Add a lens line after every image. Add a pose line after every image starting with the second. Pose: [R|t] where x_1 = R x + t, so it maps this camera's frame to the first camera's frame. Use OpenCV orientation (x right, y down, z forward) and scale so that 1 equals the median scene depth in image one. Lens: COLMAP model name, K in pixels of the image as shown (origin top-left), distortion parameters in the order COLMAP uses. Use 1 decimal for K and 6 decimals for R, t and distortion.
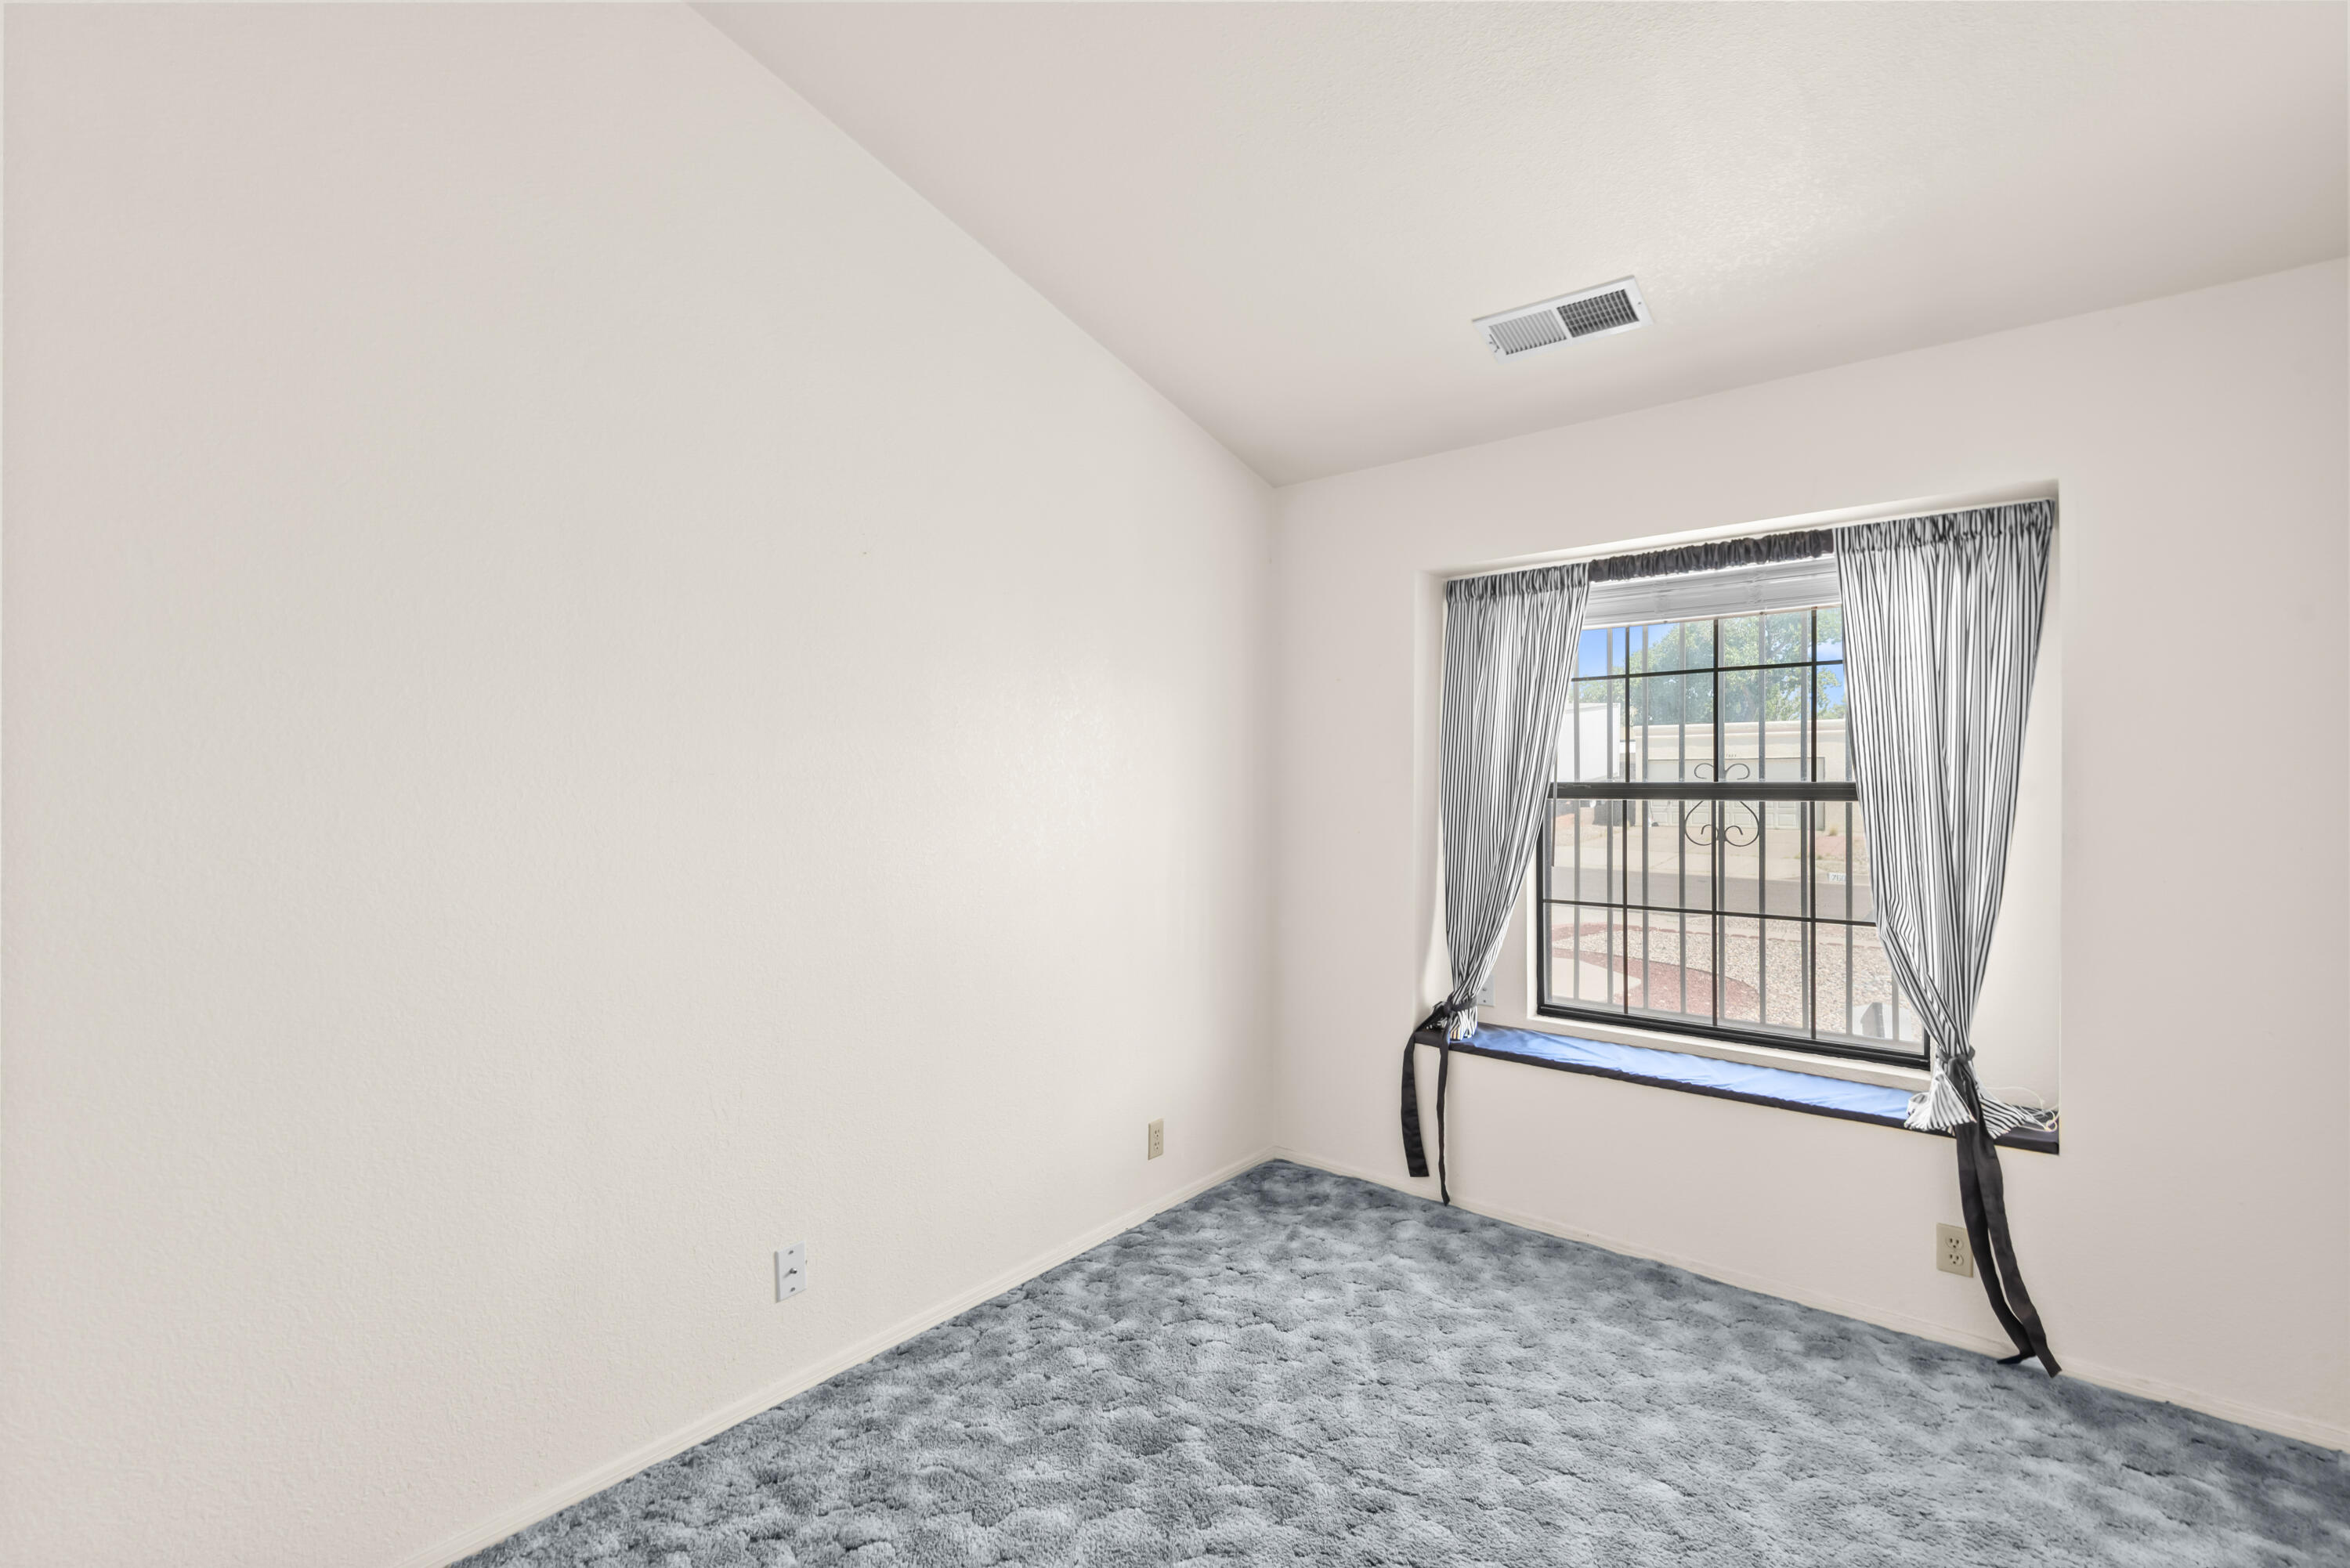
lens RADIAL K [[1088.9, 0, 1176.0], [0, 1088.9, 783.8], [0, 0, 1]] dist [0.001453, -0.000072]
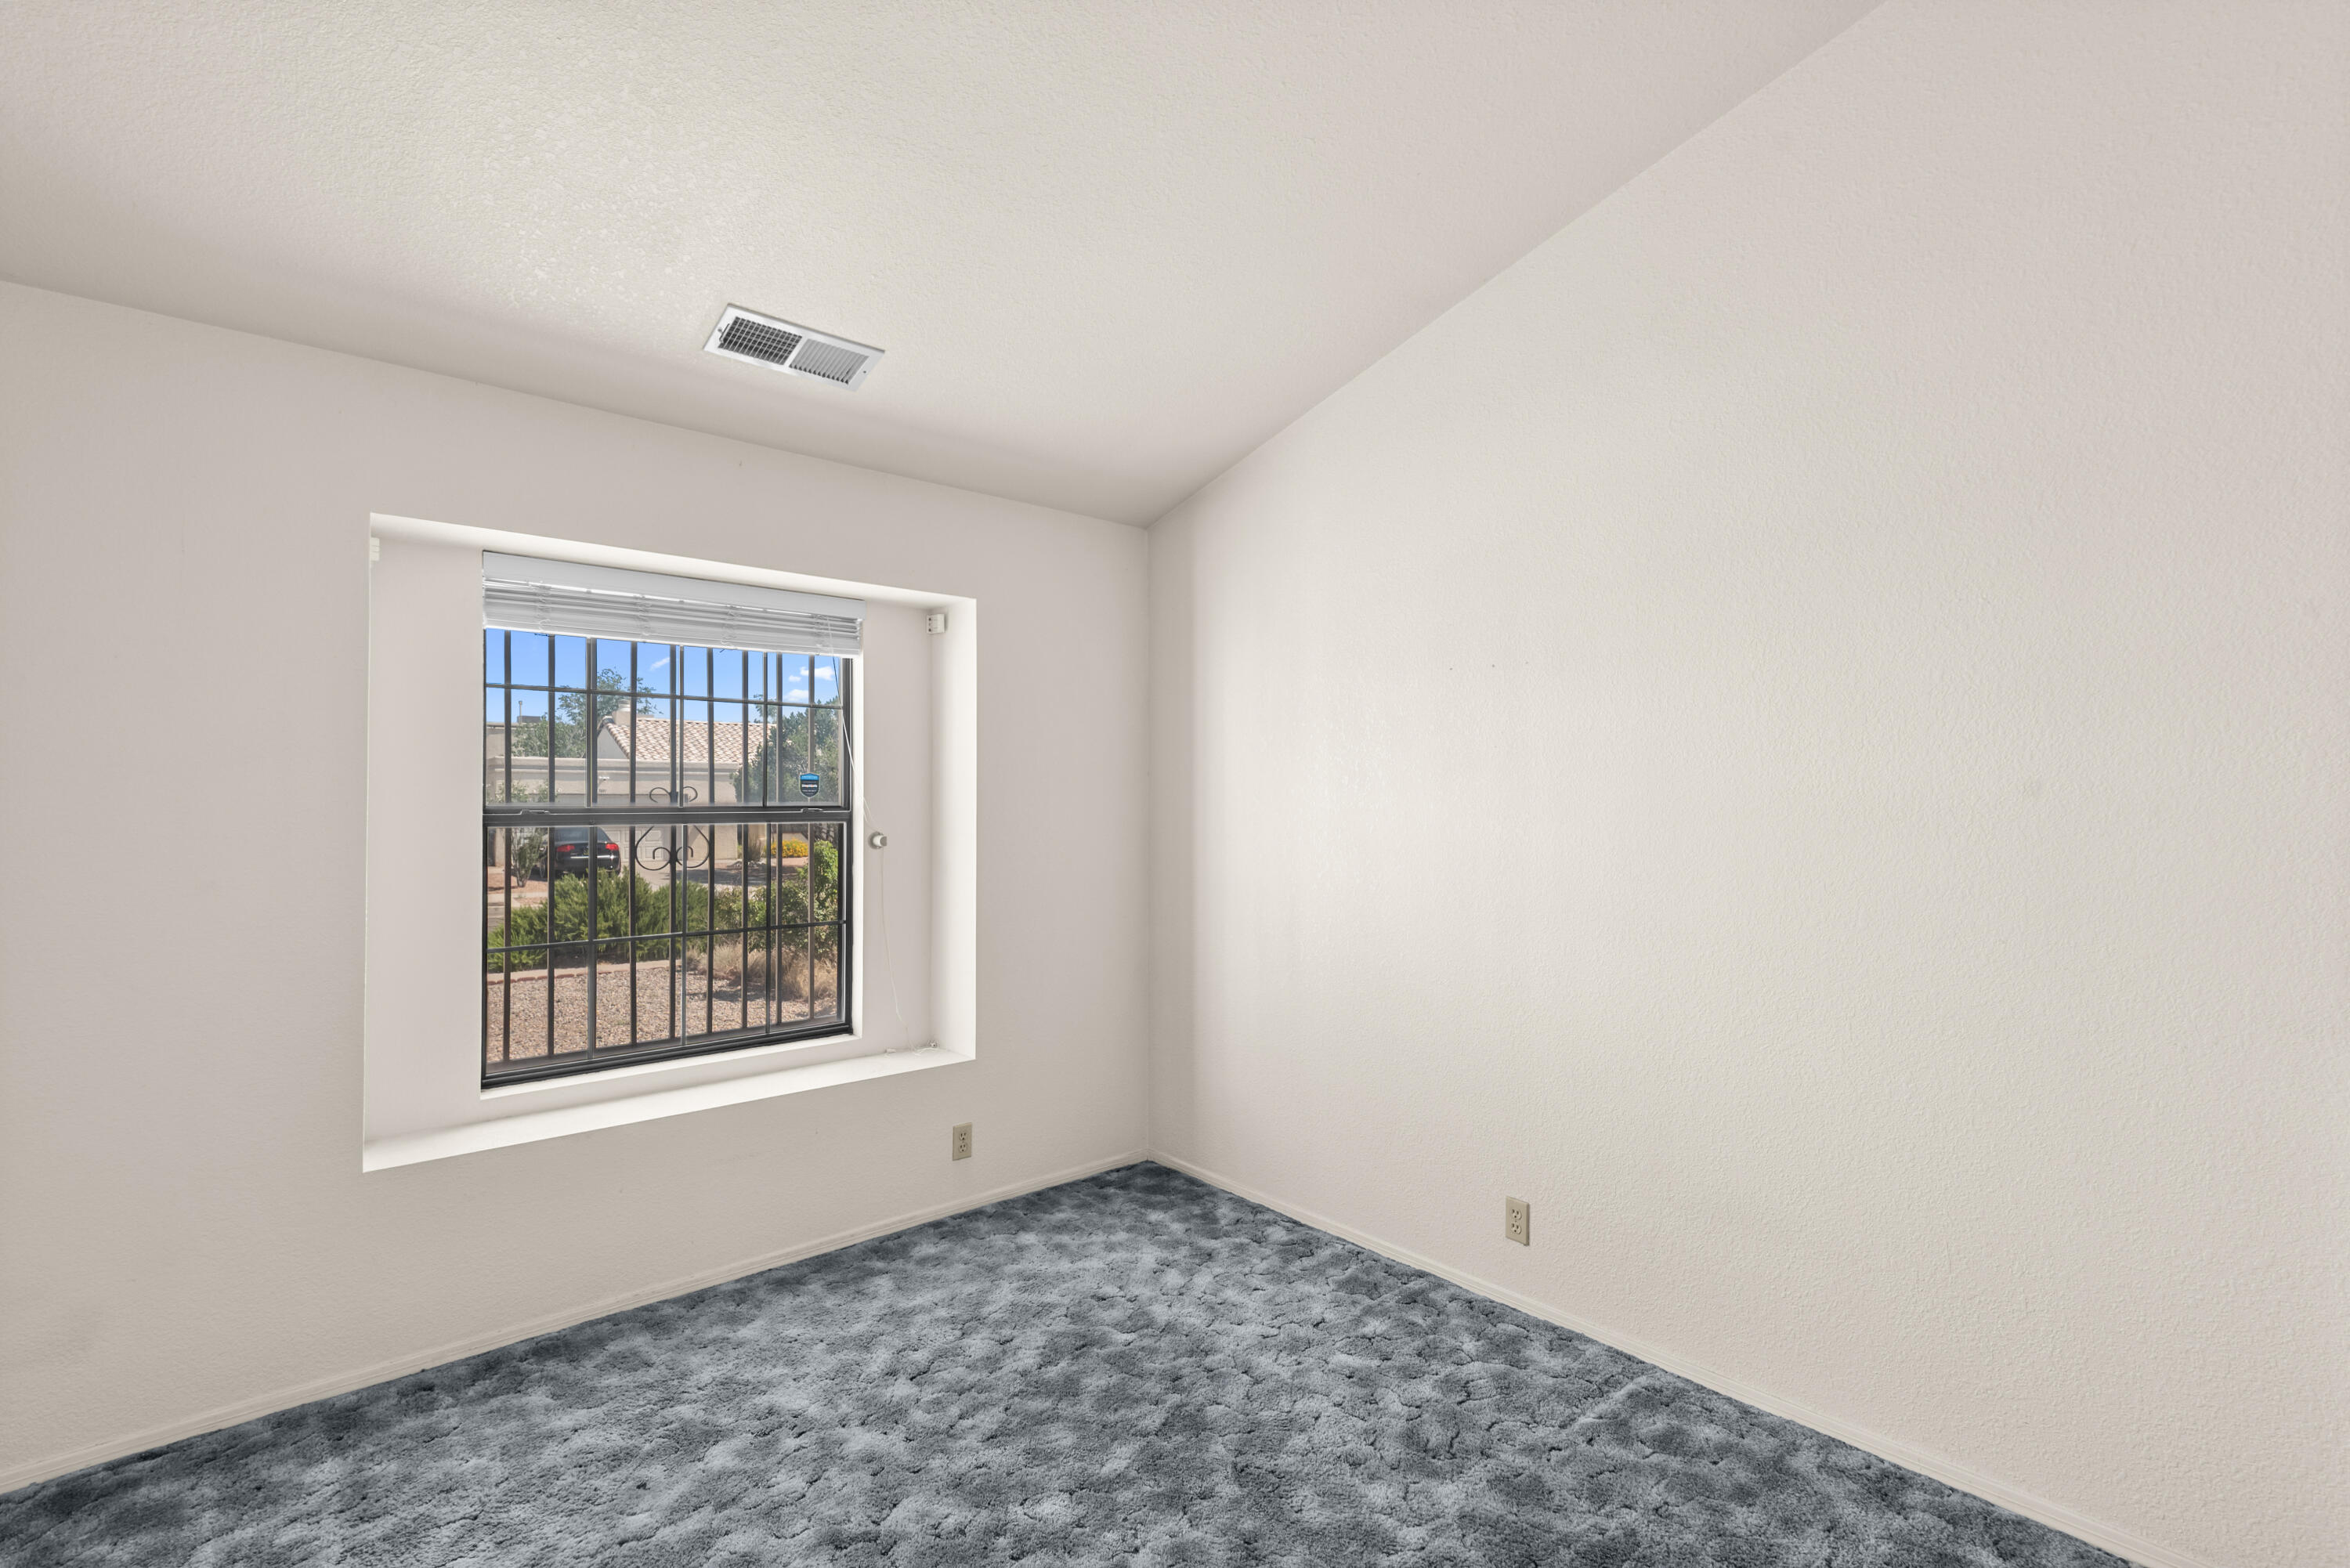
lens RADIAL K [[1088.9, 0, 1175.7], [0, 1088.9, 780.5], [0, 0, 1]] dist [0.001453, -0.000072]
pose [[0.137388, 0.014013, 0.990418, -0.464885], [0.015442, 0.999748, -0.016287, -0.002571], [-0.990397, 0.017531, 0.137137, 0.404227]]
